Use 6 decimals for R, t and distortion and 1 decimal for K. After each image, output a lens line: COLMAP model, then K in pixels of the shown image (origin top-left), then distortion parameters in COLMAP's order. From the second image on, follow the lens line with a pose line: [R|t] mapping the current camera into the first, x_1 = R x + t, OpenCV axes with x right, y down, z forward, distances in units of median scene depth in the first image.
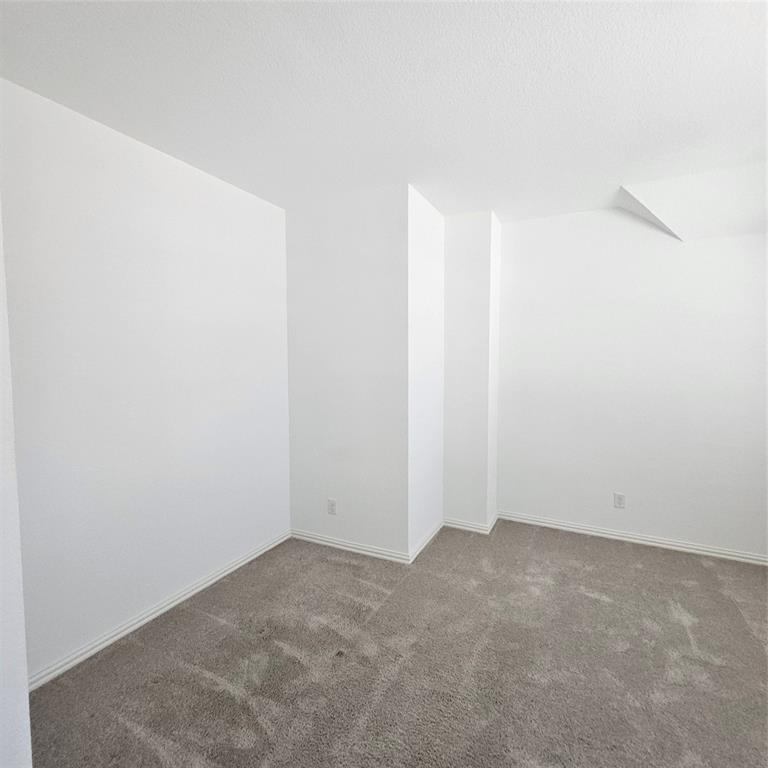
lens RADIAL K [[403.7, 0, 385.9], [0, 403.7, 379.6], [0, 0, 1]] dist [0.009922, -0.005502]
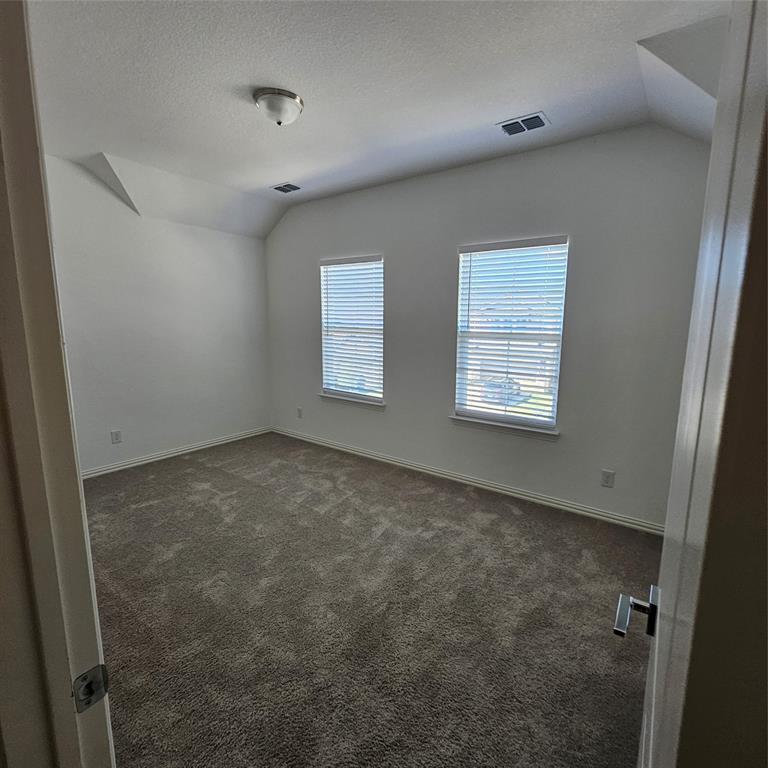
lens RADIAL K [[403.7, 0, 386.8], [0, 403.7, 387.4], [0, 0, 1]] dist [0.009922, -0.005502]
pose [[0.170360, -0.153586, 0.973339, -0.547980], [0.043282, 0.987991, 0.148323, 0.031797], [-0.984431, 0.016860, 0.174961, 0.058812]]
